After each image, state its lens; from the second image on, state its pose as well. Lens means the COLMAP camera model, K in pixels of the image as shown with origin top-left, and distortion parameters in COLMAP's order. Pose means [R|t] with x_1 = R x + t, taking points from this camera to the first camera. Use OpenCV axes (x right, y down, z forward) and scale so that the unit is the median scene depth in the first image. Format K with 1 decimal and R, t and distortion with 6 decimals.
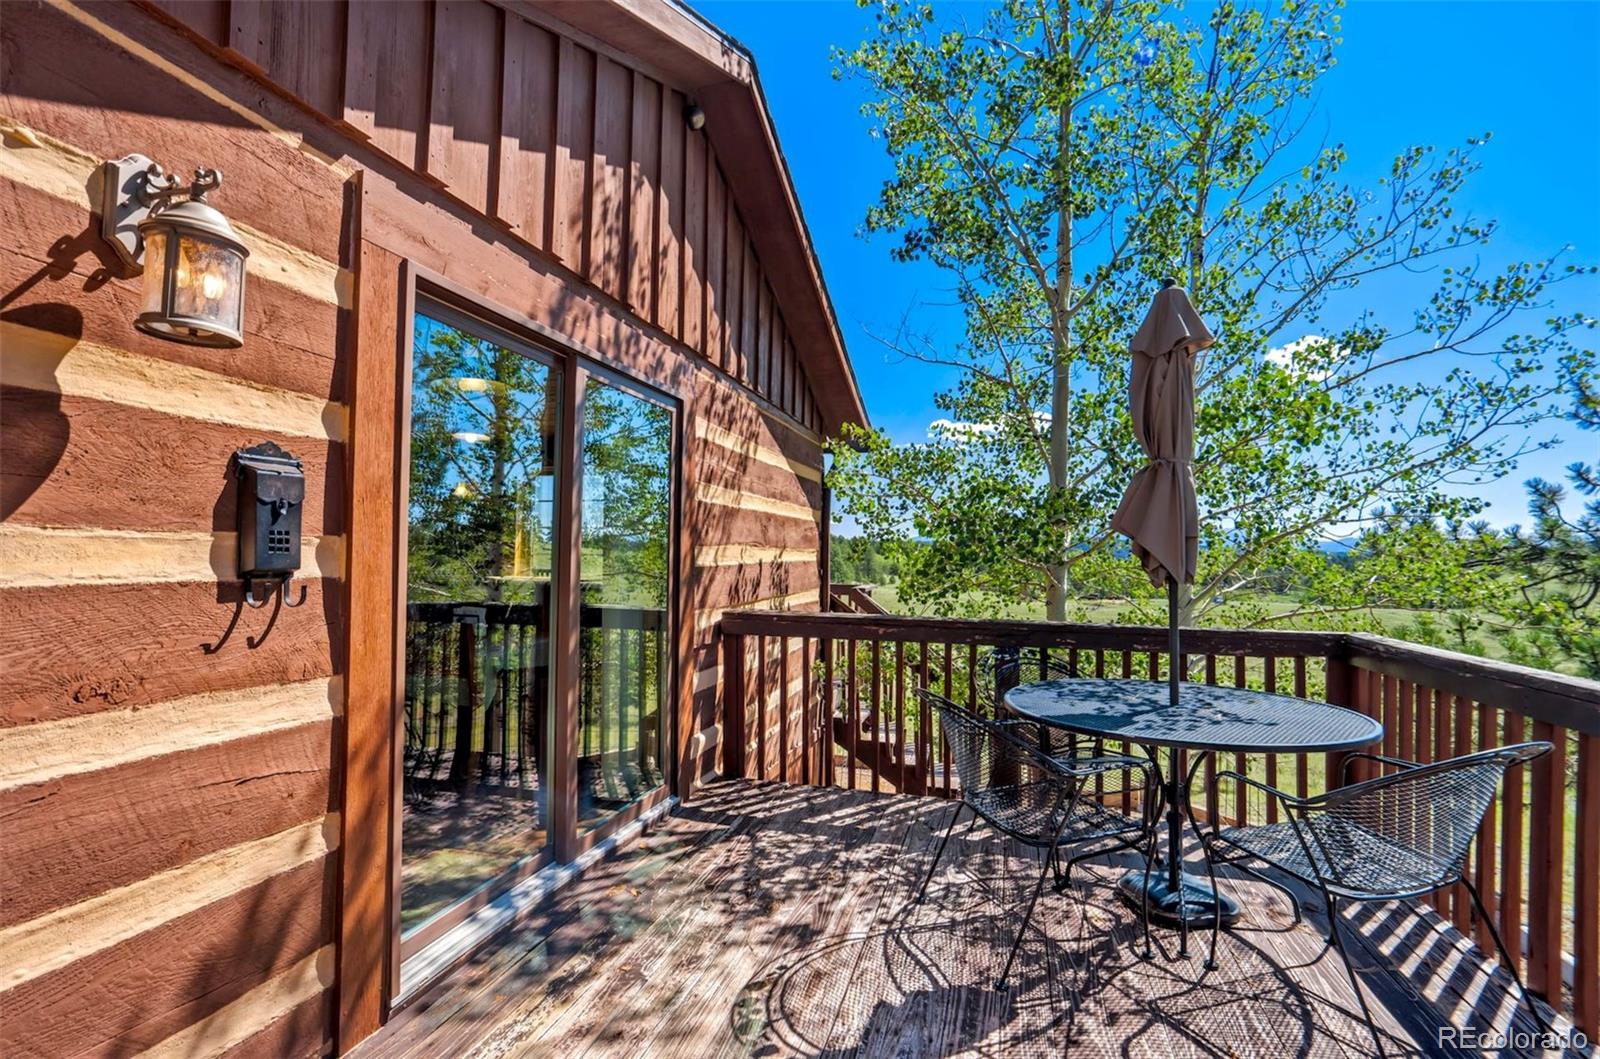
lens RADIAL K [[740.0, 0, 797.8], [0, 740.0, 527.9], [0, 0, 1]] dist [-0.042278, 0.023112]
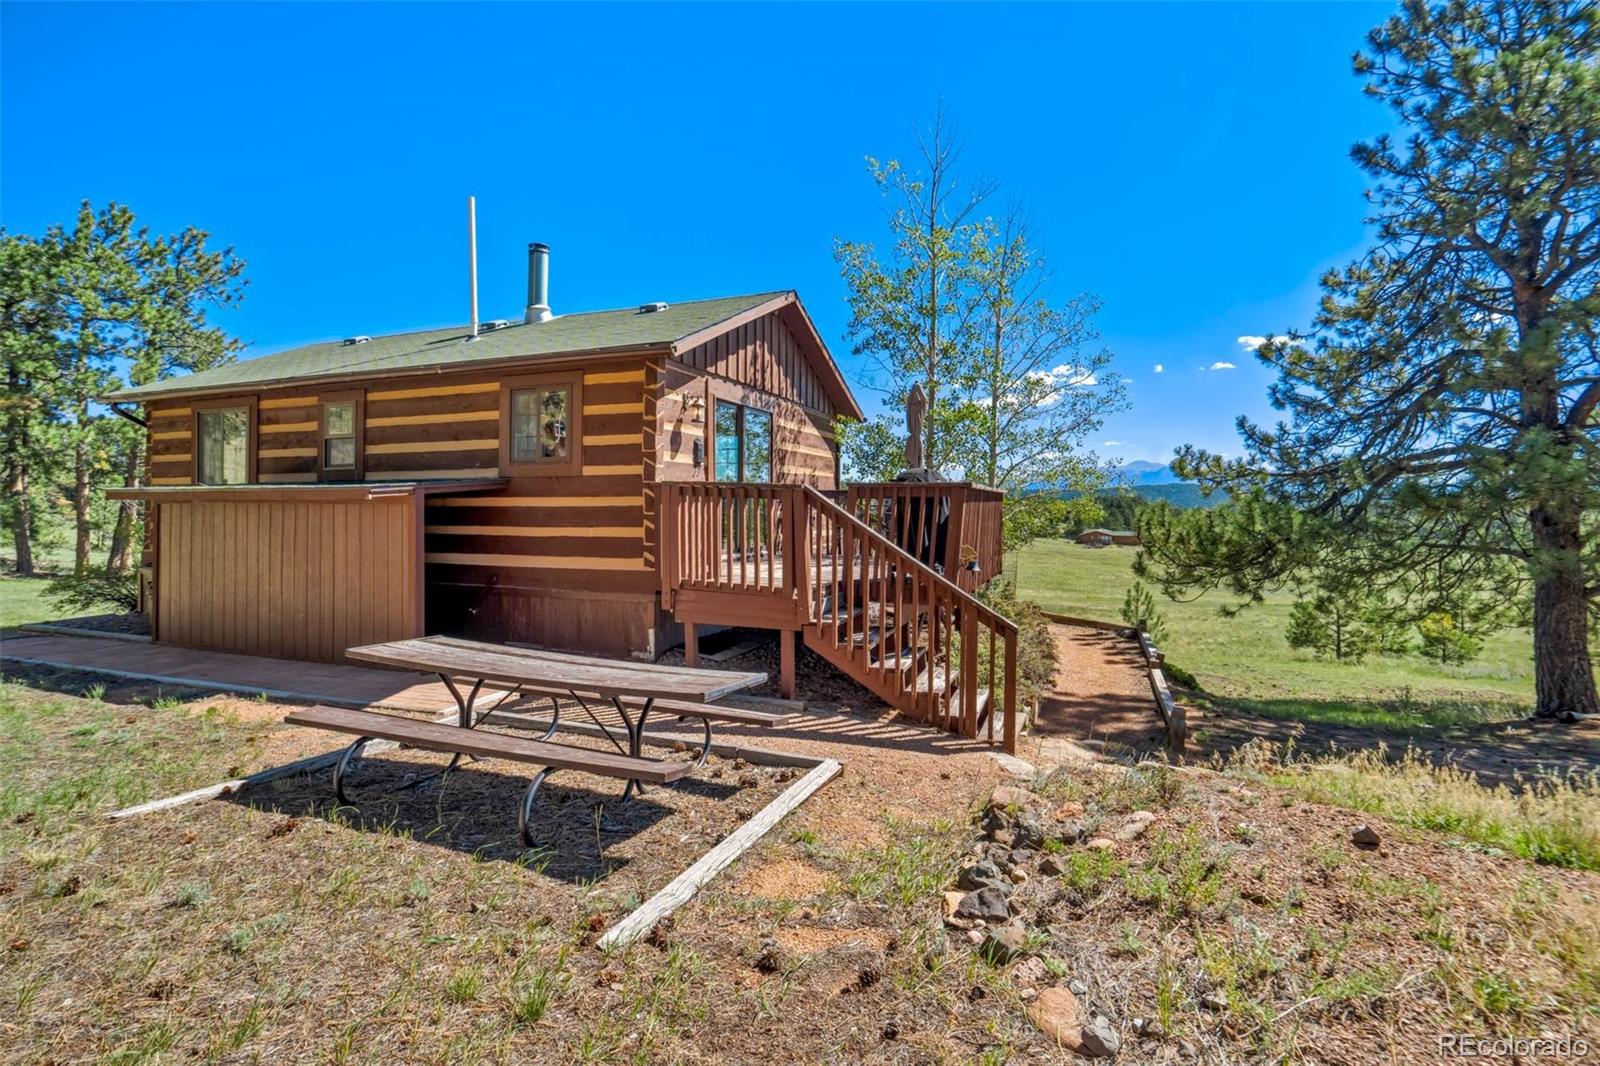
lens RADIAL K [[740.0, 0, 797.8], [0, 740.0, 531.4], [0, 0, 1]] dist [-0.042278, 0.023112]
pose [[0.995095, -0.006754, -0.098690, 0.240761], [0.013792, 0.997395, 0.070804, 0.090580], [0.097955, -0.071818, 0.992596, -2.055485]]
